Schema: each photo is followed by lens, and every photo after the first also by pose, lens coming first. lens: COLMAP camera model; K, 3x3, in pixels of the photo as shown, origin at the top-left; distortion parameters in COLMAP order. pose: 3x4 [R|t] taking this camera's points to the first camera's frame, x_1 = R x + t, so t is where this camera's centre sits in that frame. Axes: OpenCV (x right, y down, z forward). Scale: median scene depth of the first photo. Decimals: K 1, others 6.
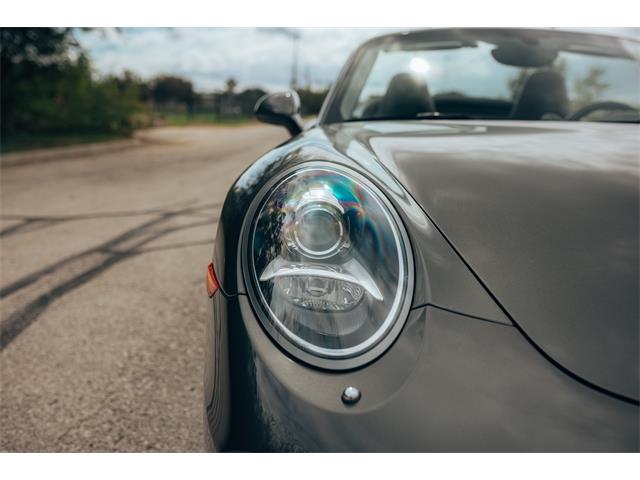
lens RADIAL K [[605.5, 0, 316.3], [0, 605.5, 240.3], [0, 0, 1]] dist [-0.018632, -0.000112]
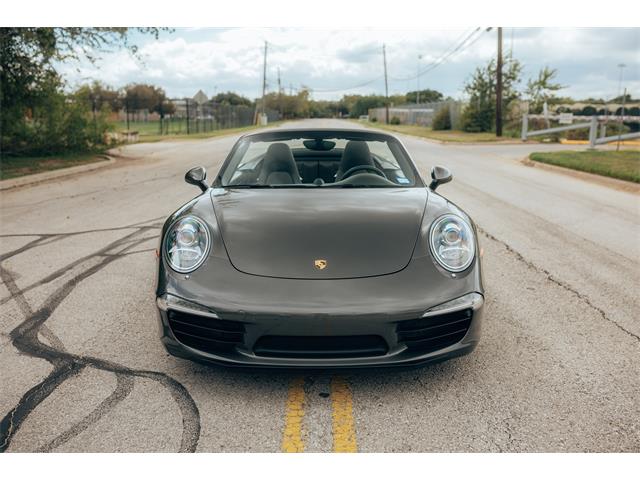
lens RADIAL K [[624.4, 0, 320.0], [0, 624.4, 240.0], [0, 0, 1]] dist [-0.013579, -0.002076]
pose [[0.998672, -0.039646, 0.032913, 0.127515], [0.039851, 0.999190, -0.005593, 0.009502], [-0.032665, 0.006898, 0.999443, -0.504462]]
